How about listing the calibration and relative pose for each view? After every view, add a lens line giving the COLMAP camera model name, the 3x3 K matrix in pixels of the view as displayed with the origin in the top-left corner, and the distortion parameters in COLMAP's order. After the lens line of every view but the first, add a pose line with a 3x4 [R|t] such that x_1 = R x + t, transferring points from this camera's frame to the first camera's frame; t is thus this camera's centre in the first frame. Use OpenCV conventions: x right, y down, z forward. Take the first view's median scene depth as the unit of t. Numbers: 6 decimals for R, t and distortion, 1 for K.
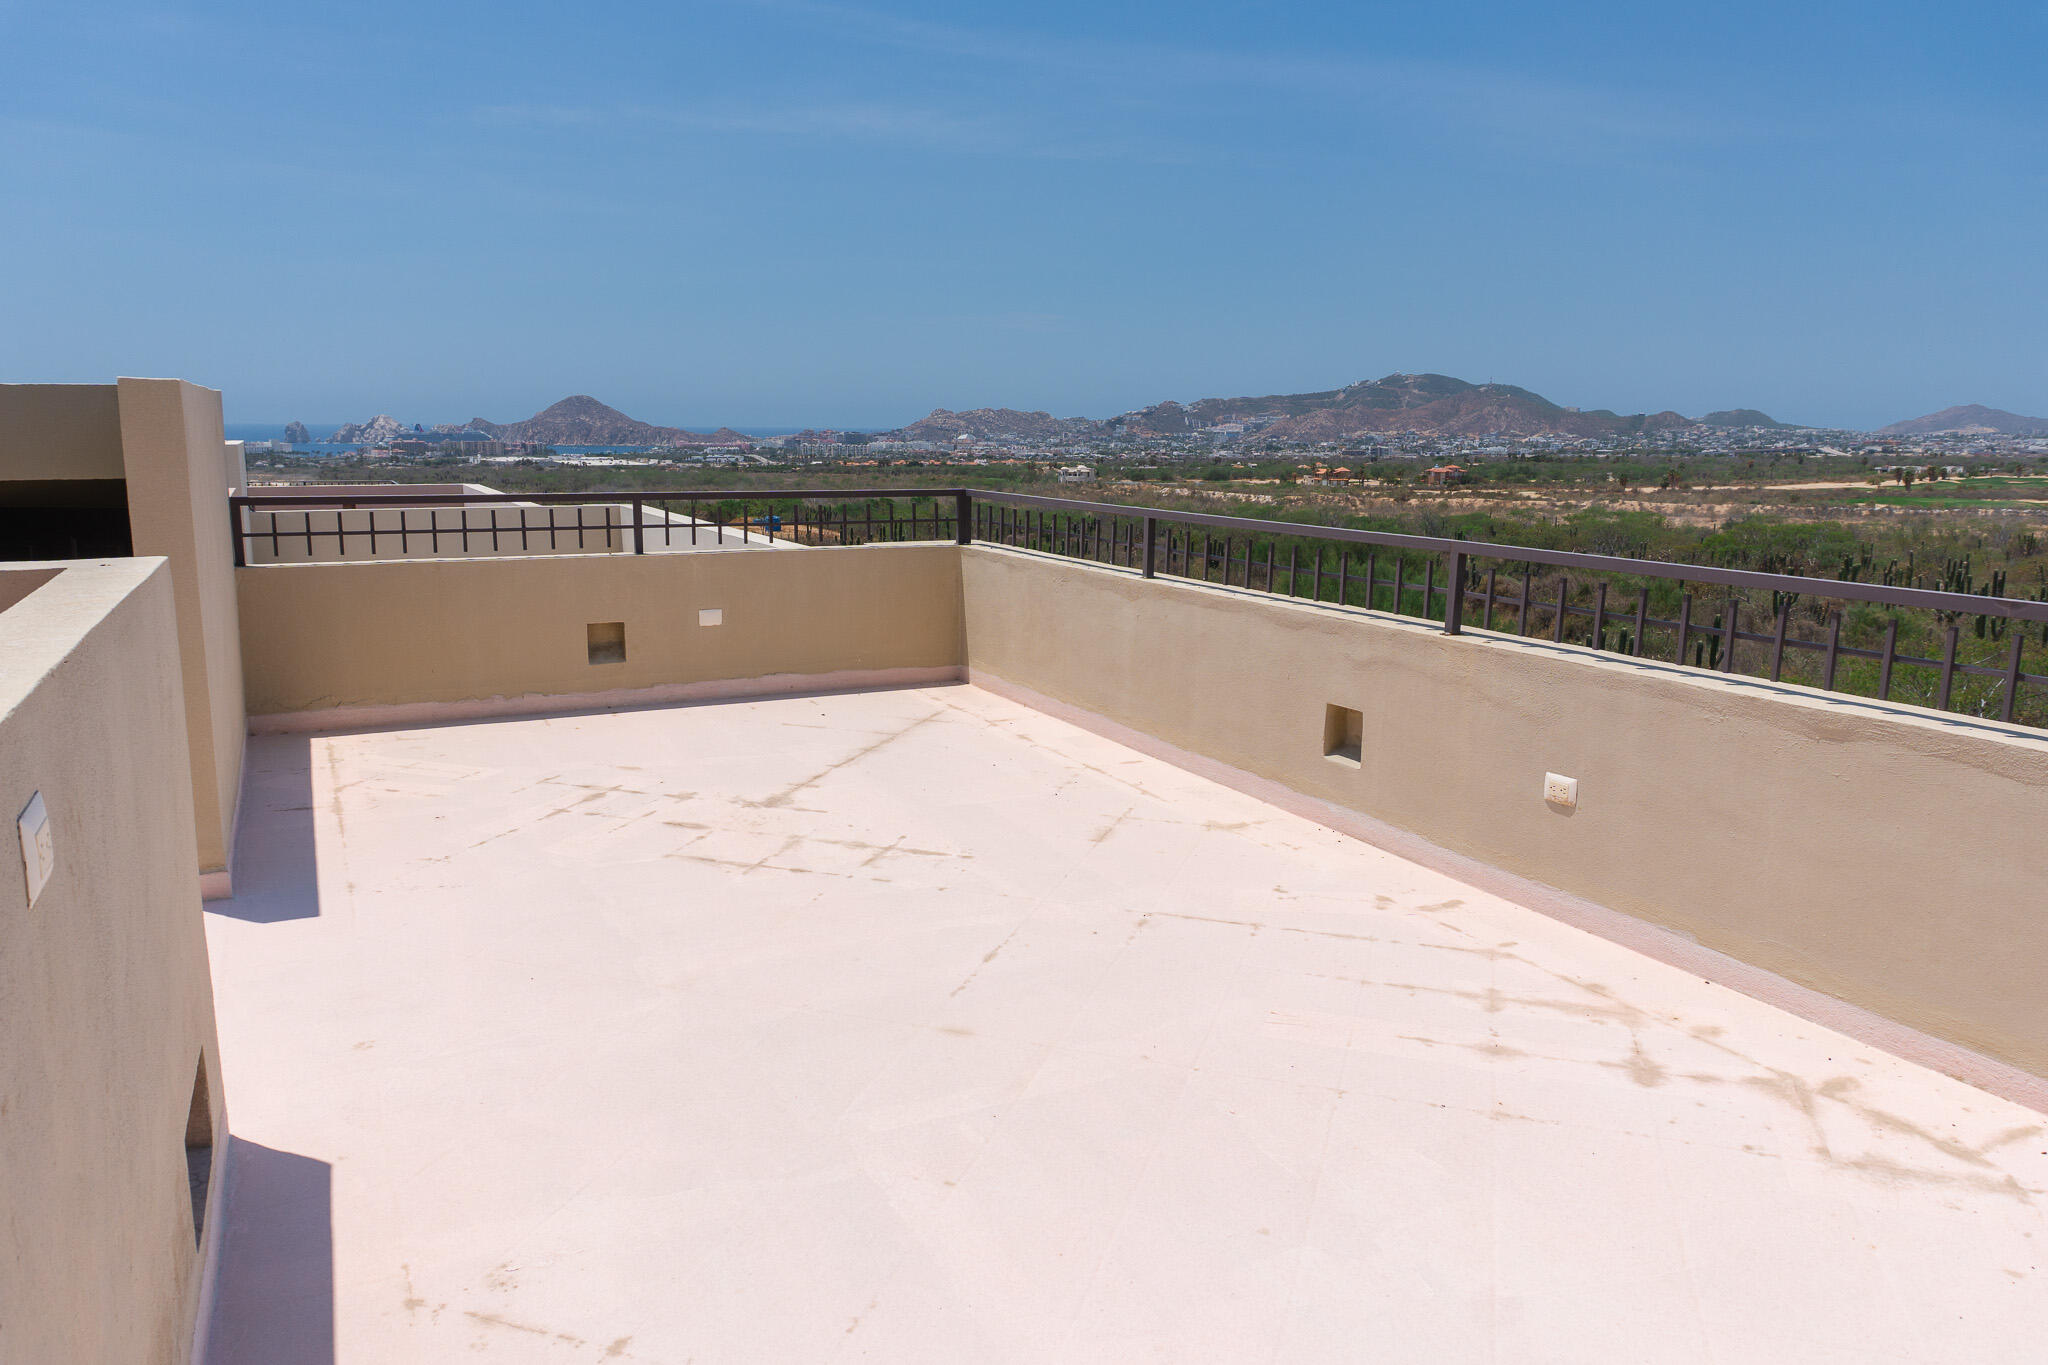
lens RADIAL K [[1369.4, 0, 1016.0], [0, 1369.4, 684.2], [0, 0, 1]] dist [-0.022211, -0.002088]
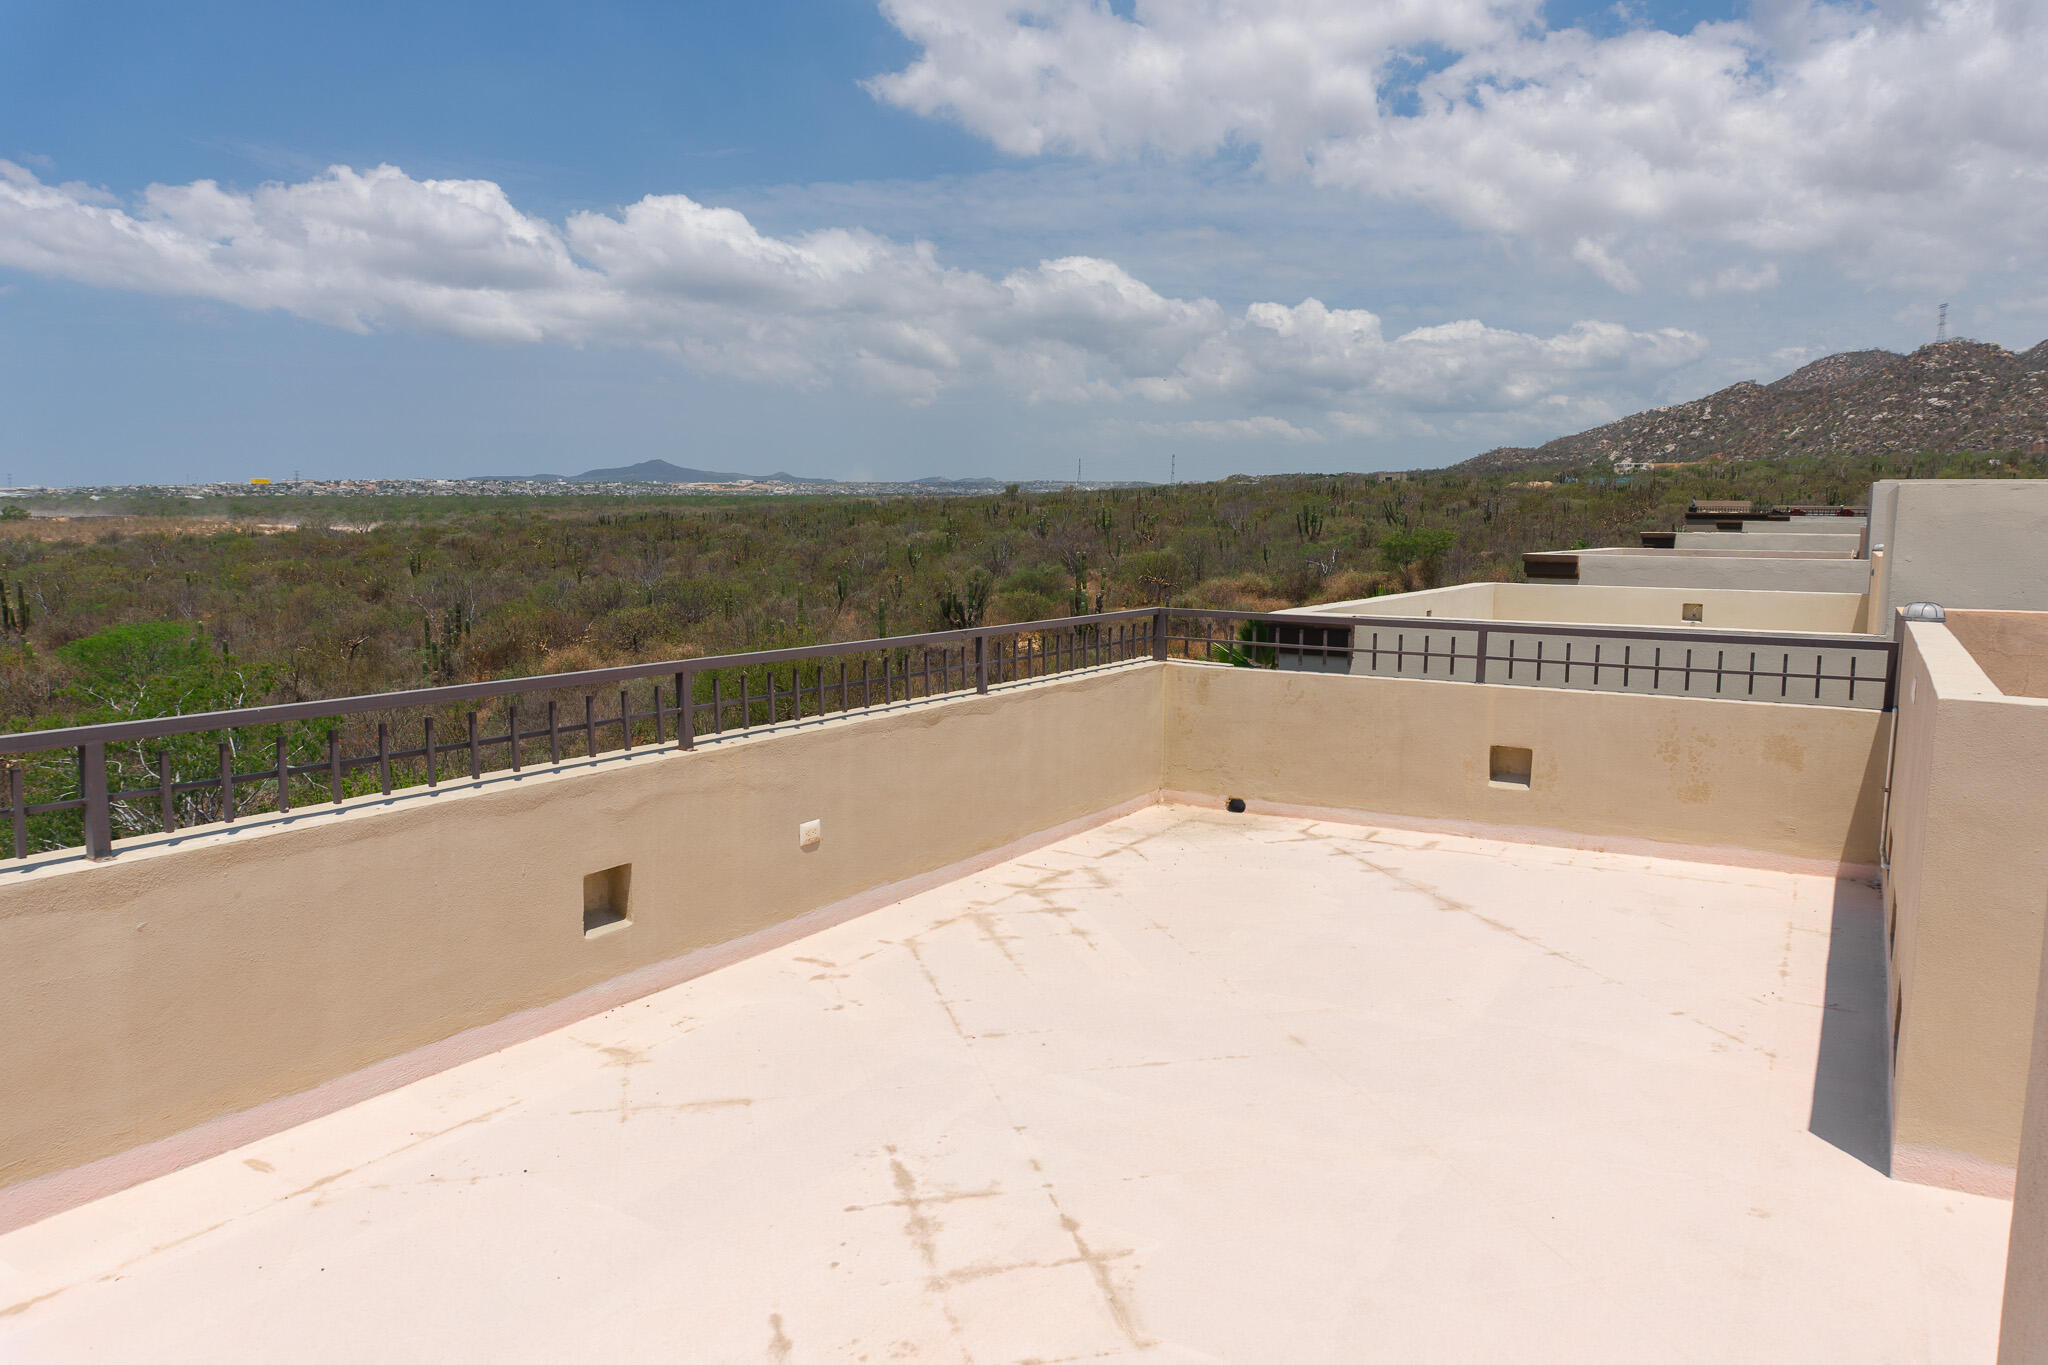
lens RADIAL K [[1369.4, 0, 1016.0], [0, 1369.4, 684.2], [0, 0, 1]] dist [-0.022211, -0.002088]
pose [[-0.517826, -0.115730, 0.847622, -0.662577], [0.141259, 0.965640, 0.218141, -0.266202], [-0.843743, 0.232693, -0.483685, 1.229876]]
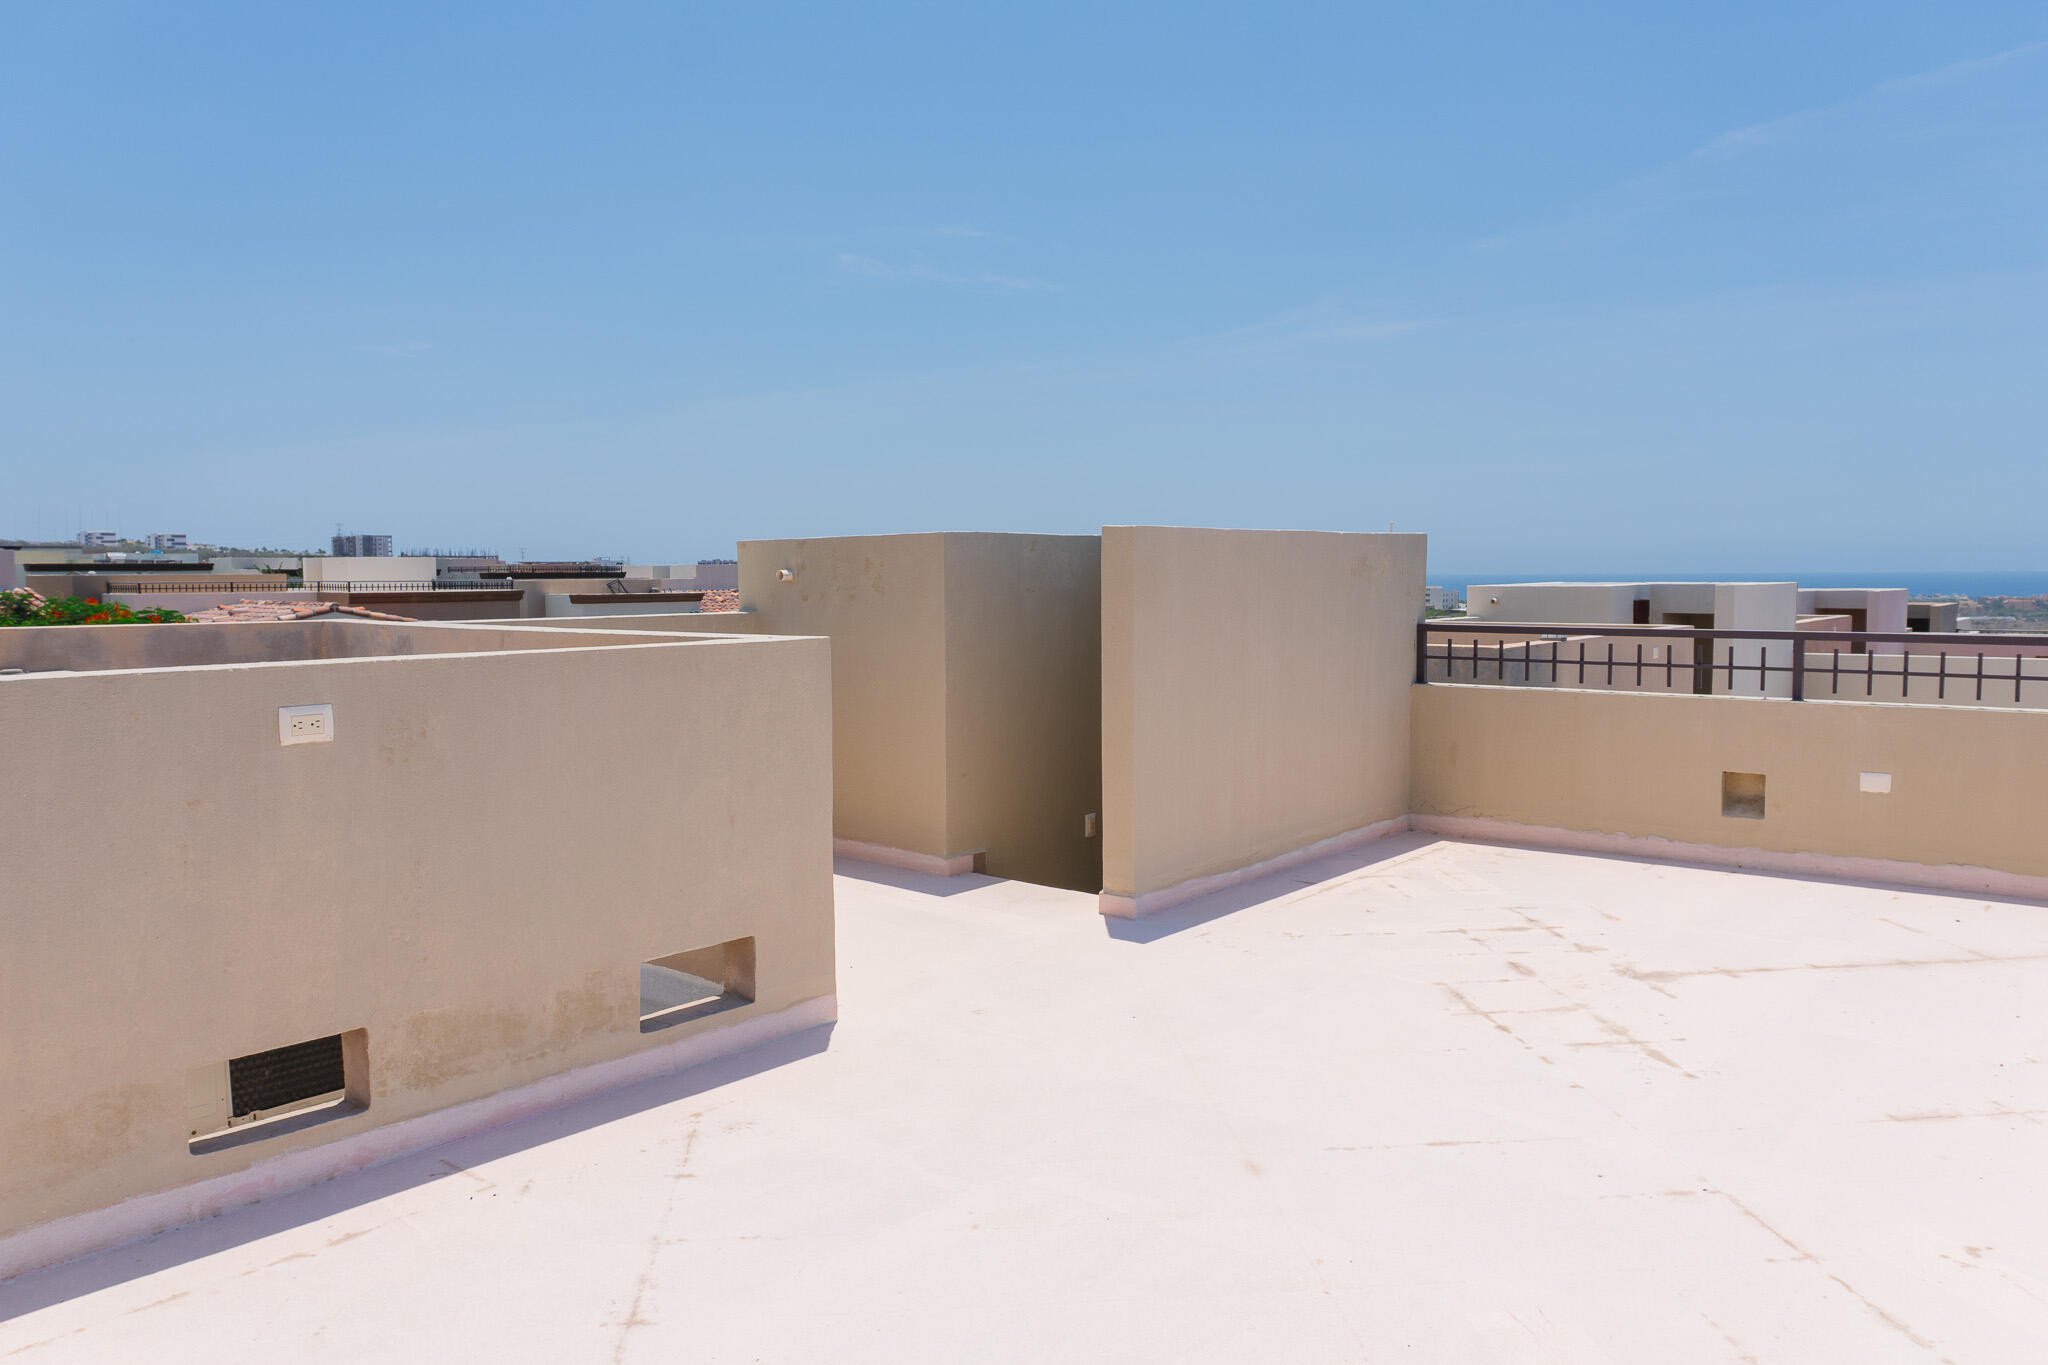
lens RADIAL K [[1455.5, 0, 1096.0], [0, 1455.5, 674.8], [0, 0, 1]] dist [-0.001044, -0.003406]
pose [[0.422982, 0.046129, -0.904963, 0.567290], [-0.154087, 0.987820, -0.021669, -0.032412], [0.892941, 0.148609, 0.424938, 0.293637]]
